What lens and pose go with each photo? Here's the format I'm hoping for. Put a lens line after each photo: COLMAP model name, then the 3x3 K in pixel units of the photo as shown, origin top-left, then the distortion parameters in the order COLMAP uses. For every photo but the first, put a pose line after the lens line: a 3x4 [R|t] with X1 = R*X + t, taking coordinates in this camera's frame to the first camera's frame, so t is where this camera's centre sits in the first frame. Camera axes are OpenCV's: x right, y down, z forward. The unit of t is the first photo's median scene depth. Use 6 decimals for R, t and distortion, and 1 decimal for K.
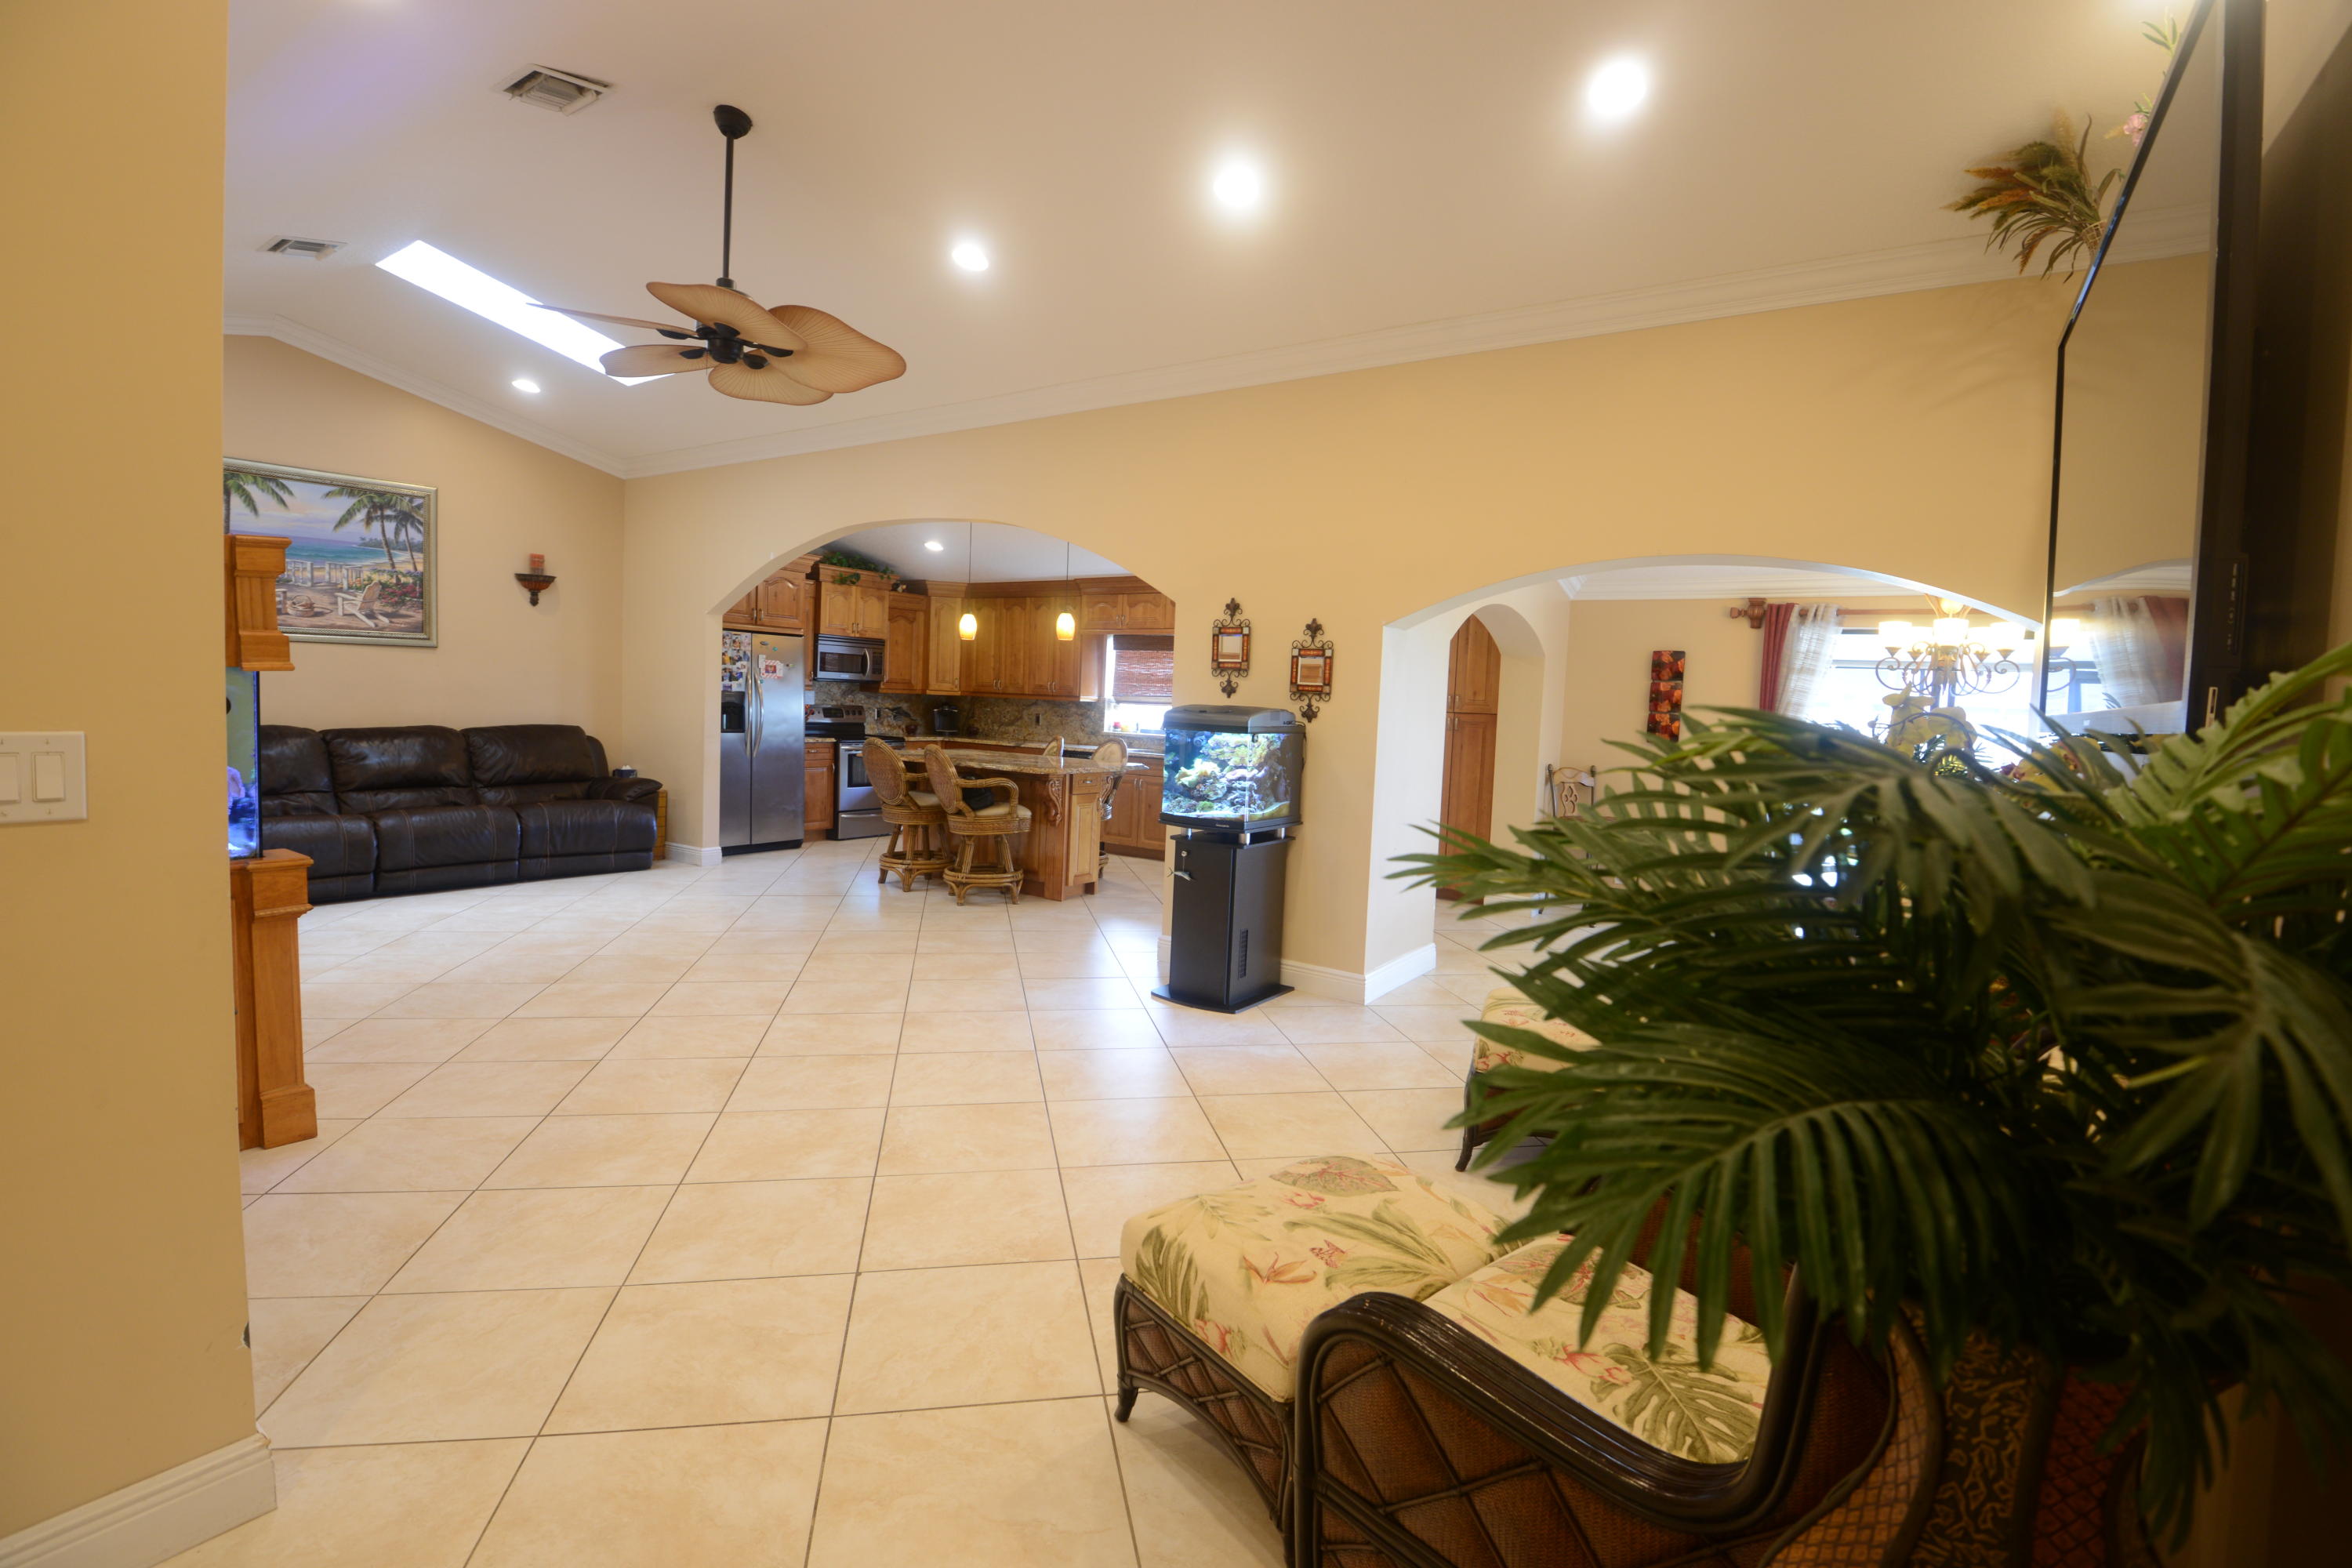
lens RADIAL K [[1086.0, 0, 1171.6], [0, 1086.0, 770.9], [0, 0, 1]] dist [-0.003967, -0.023178]
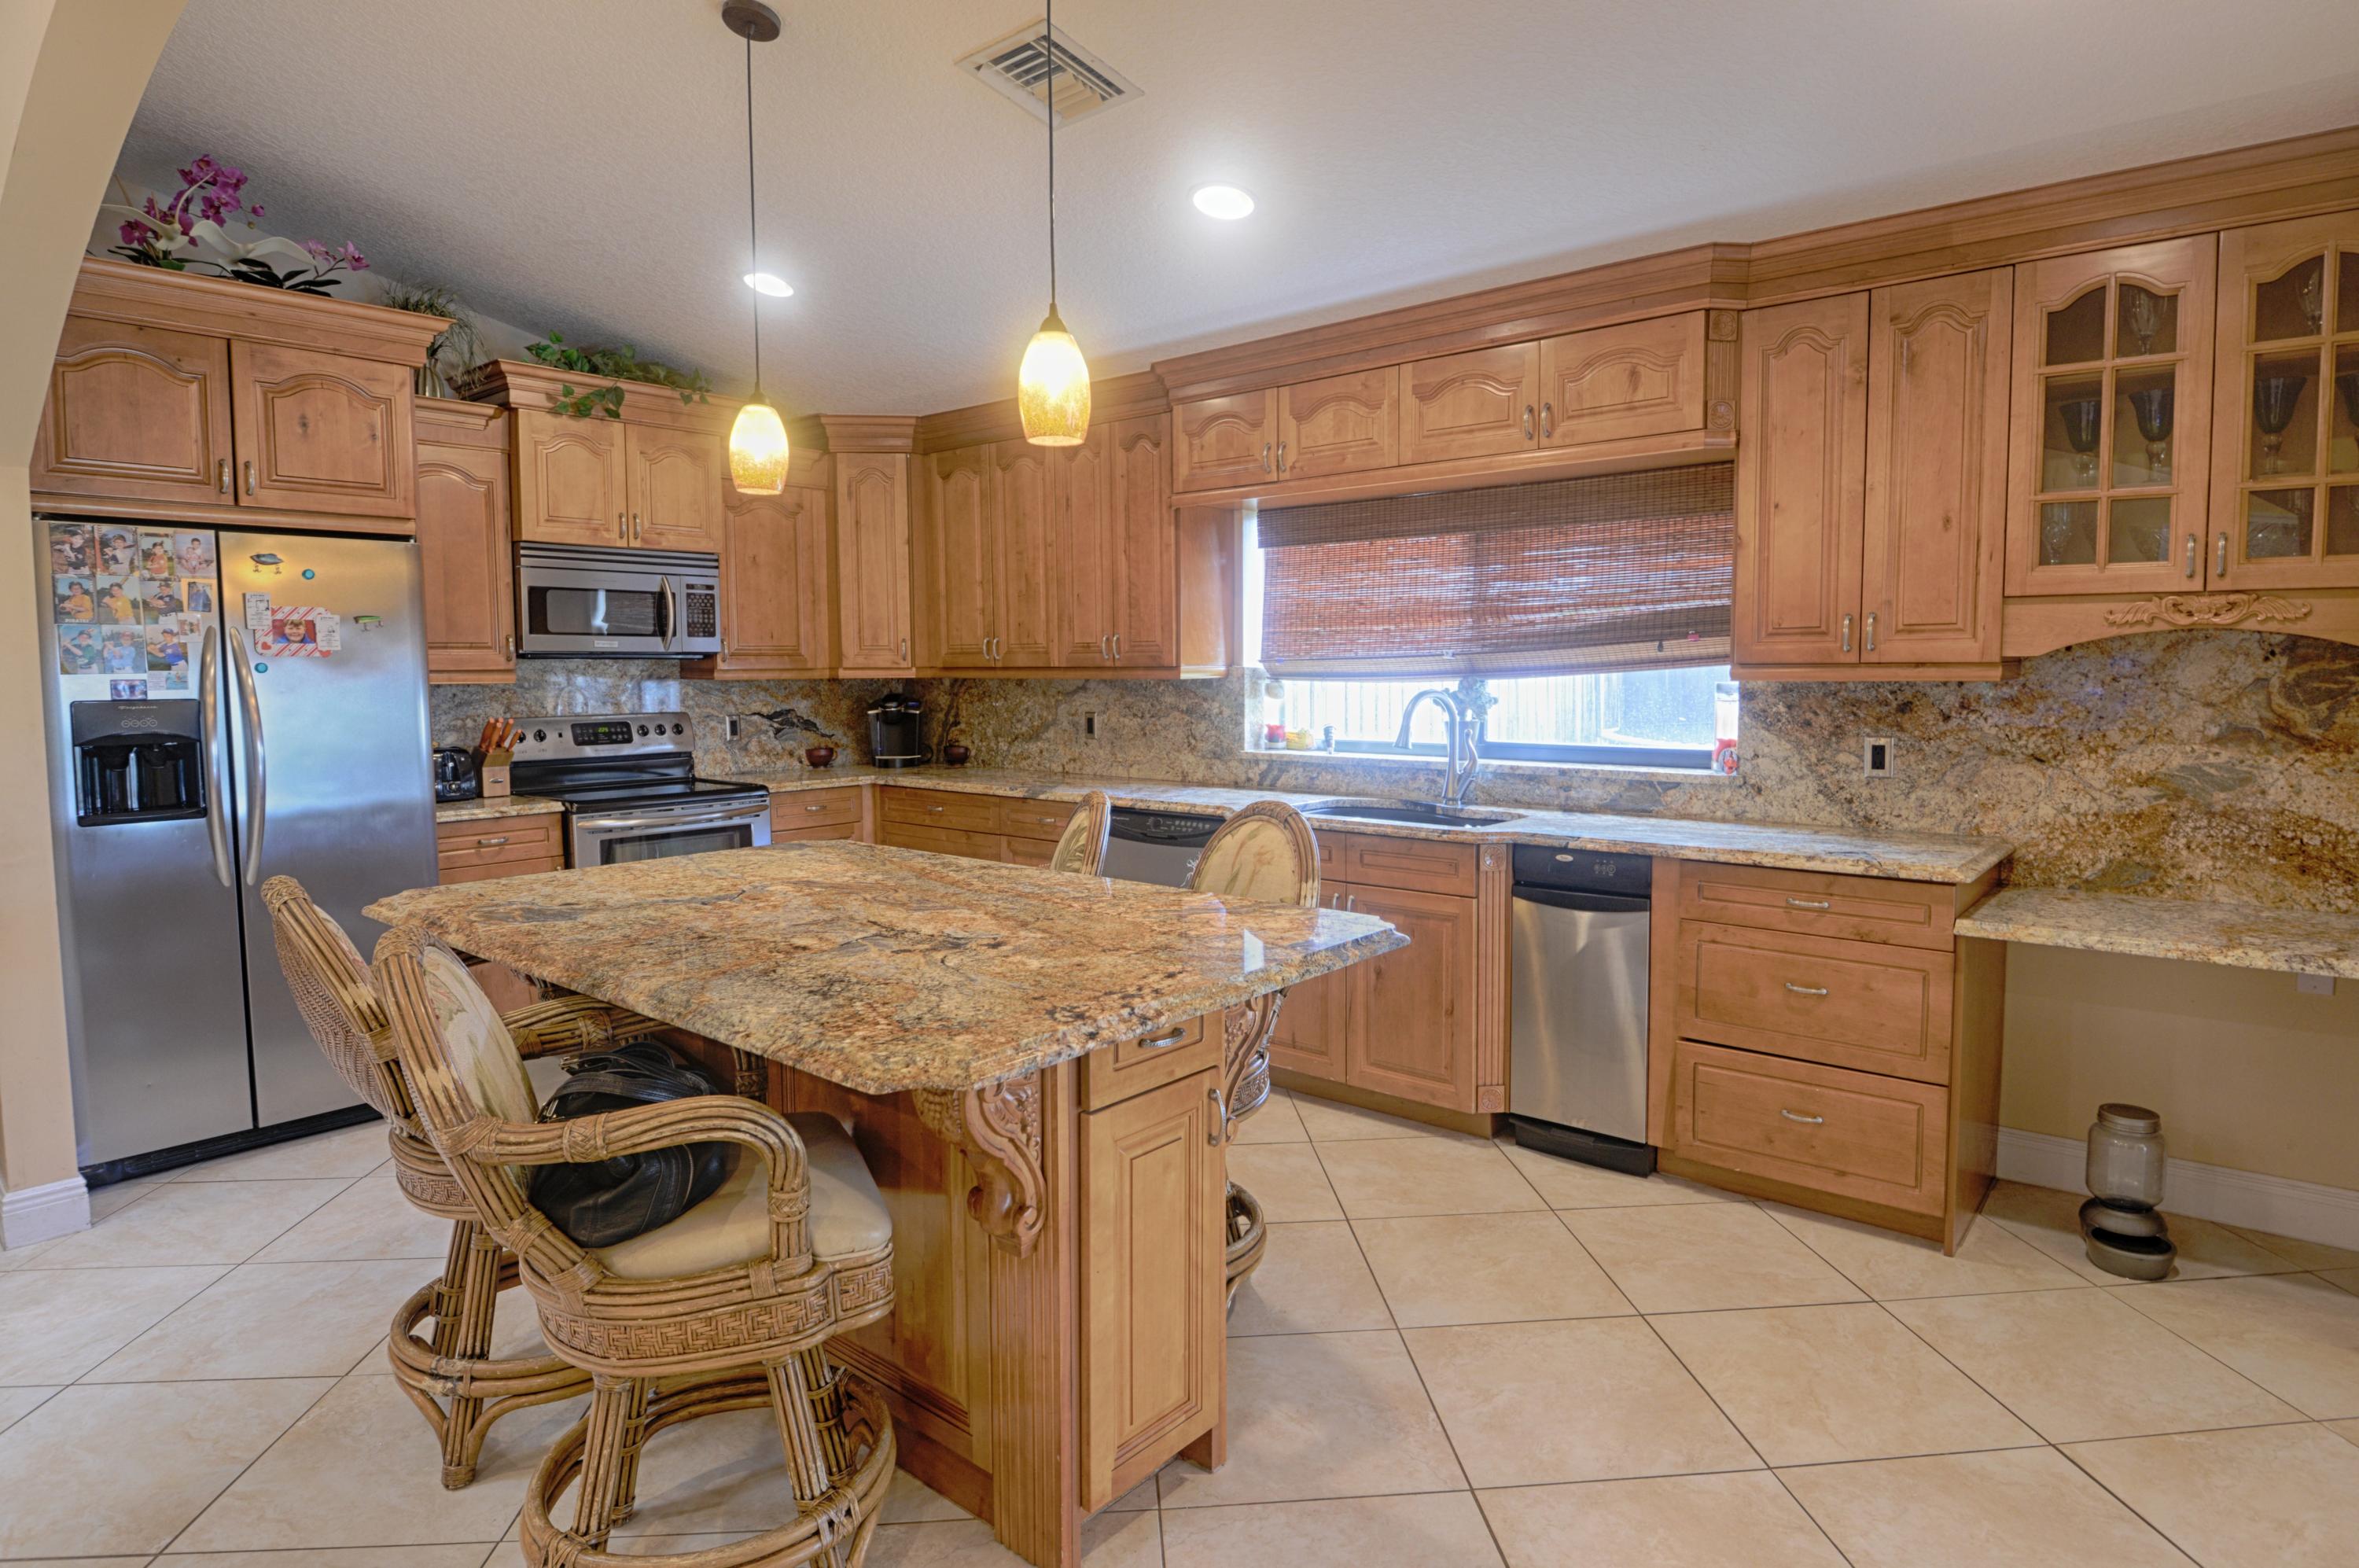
lens RADIAL K [[1264.6, 0, 1180.6], [0, 1264.6, 756.1], [0, 0, 1]] dist [-0.012060, -0.022069]
pose [[0.991712, -0.037668, -0.122833, -0.028034], [0.038090, 0.999274, 0.001084, -0.036183], [0.122703, -0.005754, 0.992427, 0.536787]]
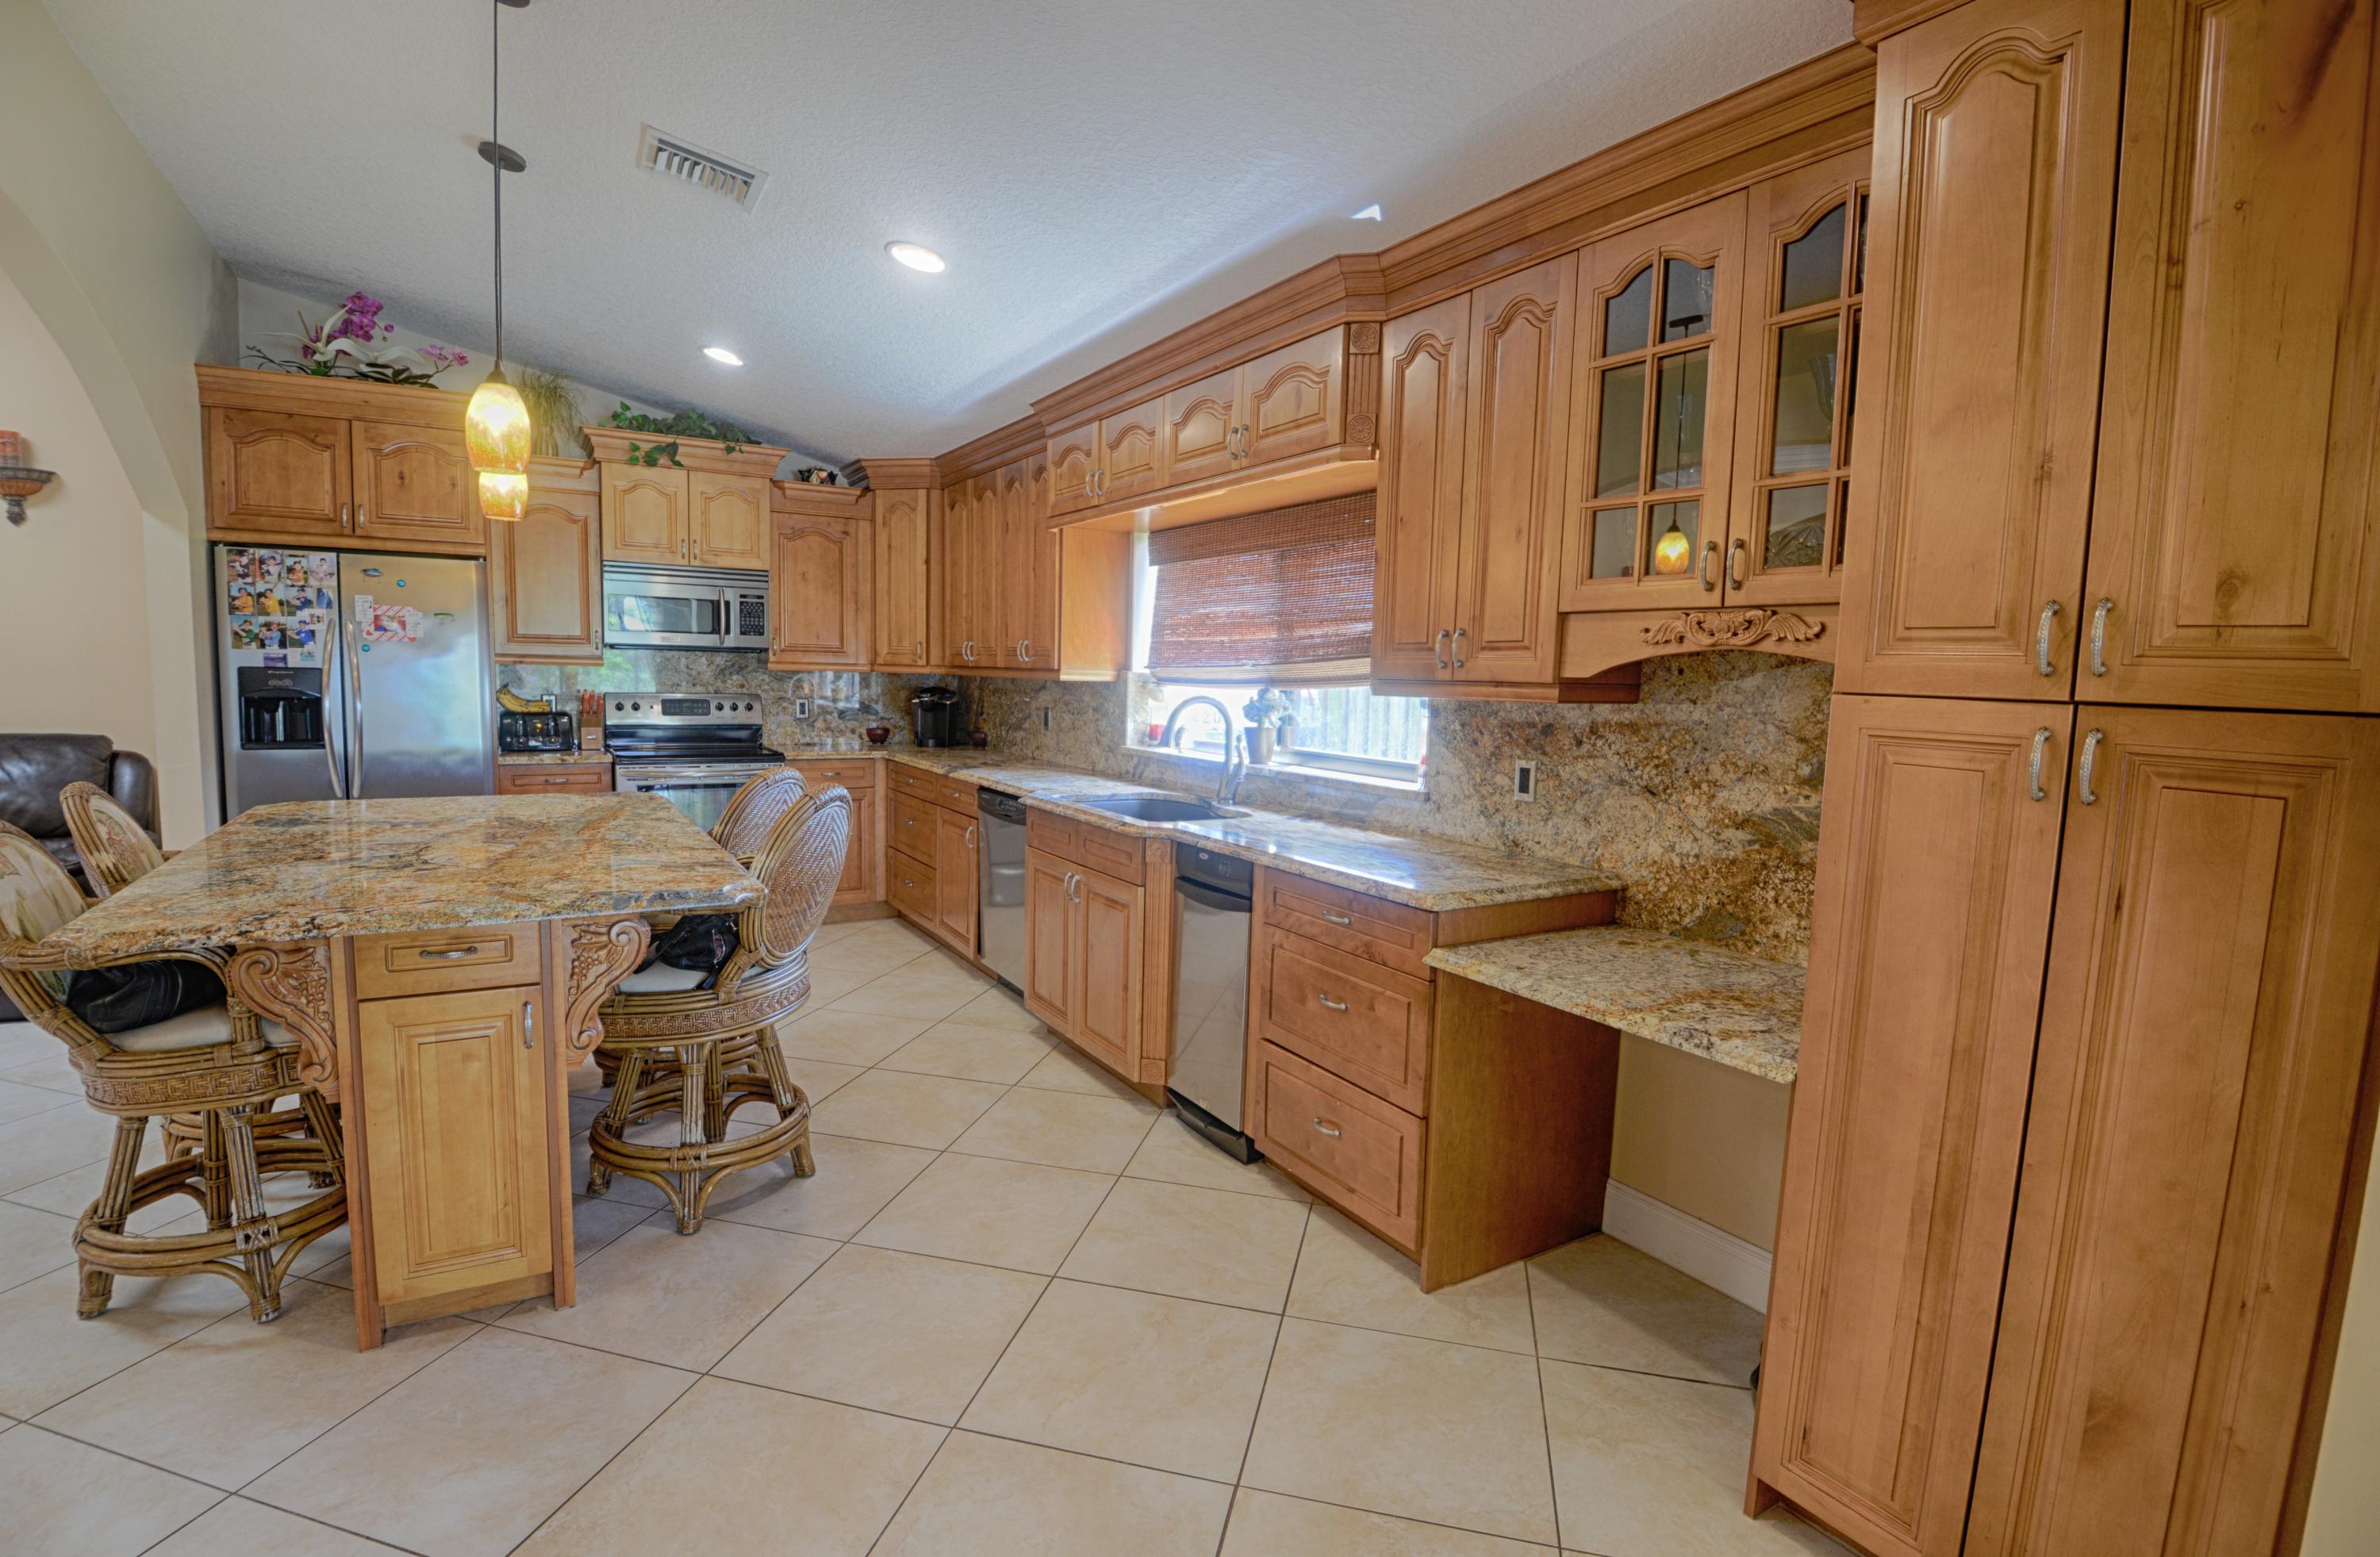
lens RADIAL K [[1094.0, 0, 1160.9], [0, 1094.0, 791.1], [0, 0, 1]] dist [-0.048130, -0.000542]
pose [[0.901783, 0.032155, -0.430992, 0.149927], [-0.021012, 0.999311, 0.030591, -0.032342], [0.431679, -0.018531, 0.901837, 0.599740]]
